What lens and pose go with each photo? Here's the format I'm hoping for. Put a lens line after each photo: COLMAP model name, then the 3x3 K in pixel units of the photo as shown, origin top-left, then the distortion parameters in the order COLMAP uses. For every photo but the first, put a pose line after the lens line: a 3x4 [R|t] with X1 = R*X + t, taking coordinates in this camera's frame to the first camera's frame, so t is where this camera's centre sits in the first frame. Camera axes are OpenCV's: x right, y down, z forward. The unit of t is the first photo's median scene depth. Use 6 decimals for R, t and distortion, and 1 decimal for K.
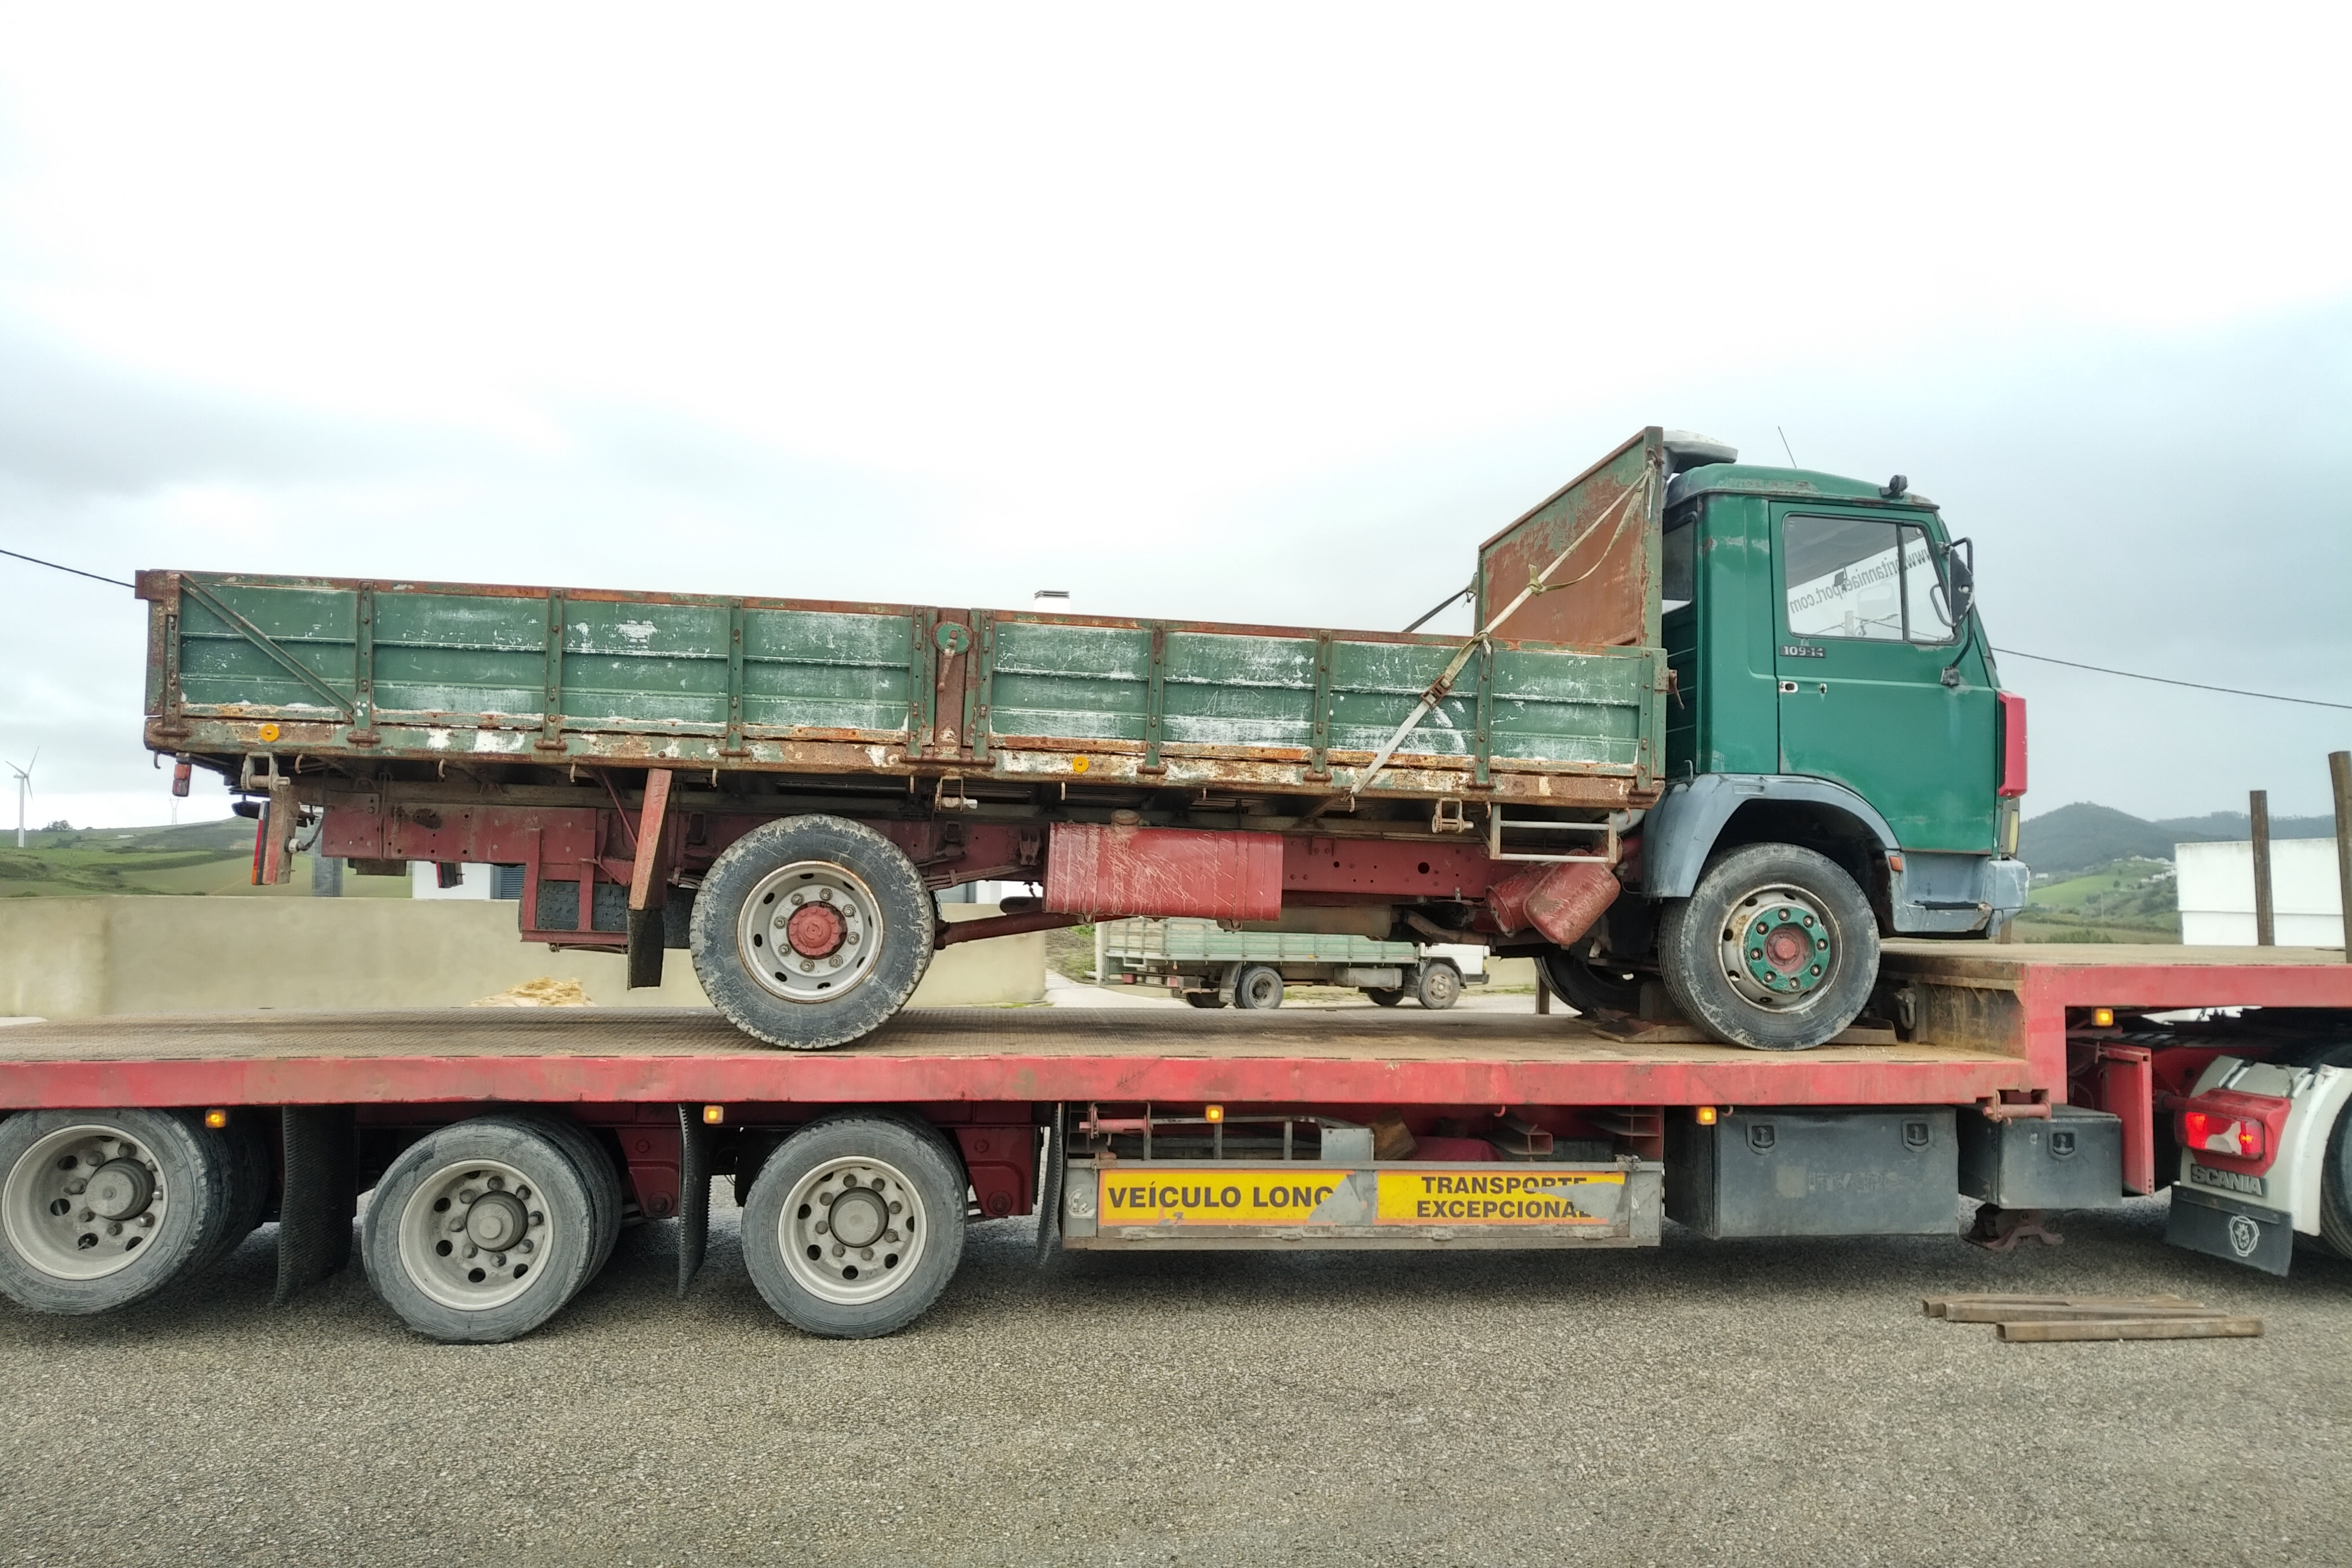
lens RADIAL K [[1688.7, 0, 1176.0], [0, 1688.7, 784.0], [0, 0, 1]] dist [0.047677, -0.098763]
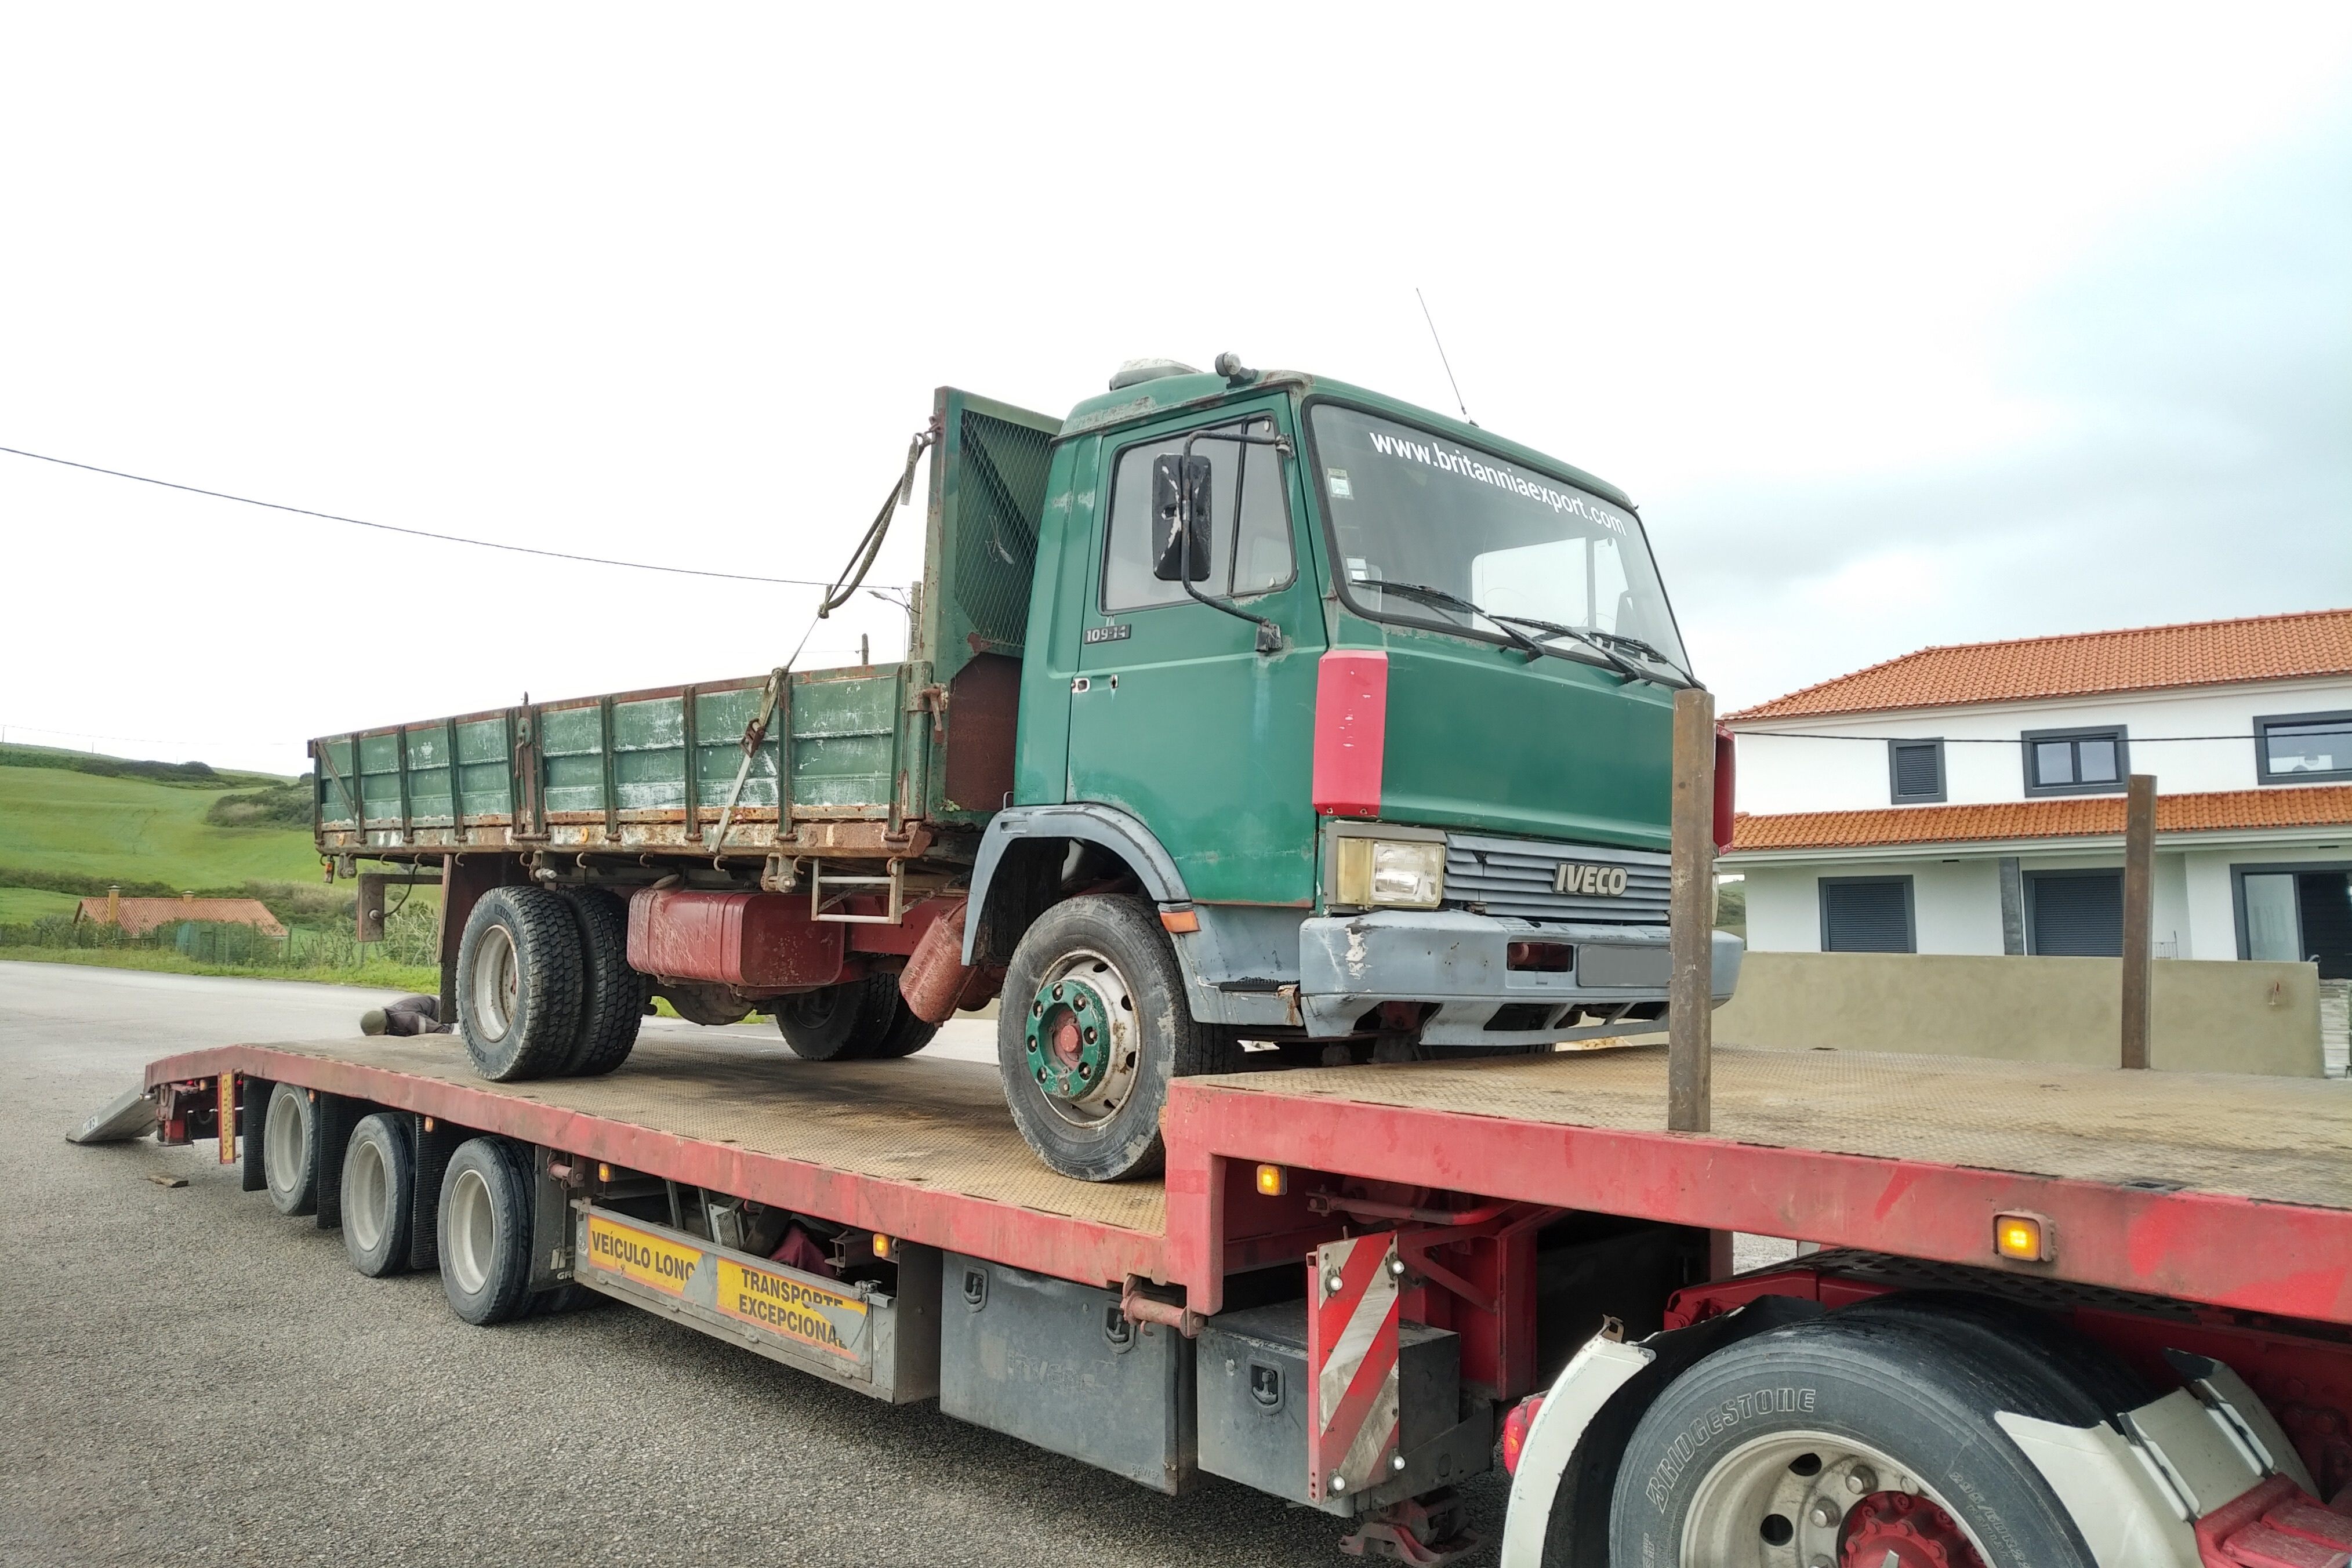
lens RADIAL K [[1688.7, 0, 1176.0], [0, 1688.7, 784.0], [0, 0, 1]] dist [0.047677, -0.098763]
pose [[0.612022, -0.066337, -0.788054, 1.013490], [0.045348, 0.997780, -0.048773, 0.025229], [0.789539, -0.005887, 0.613672, 0.612454]]
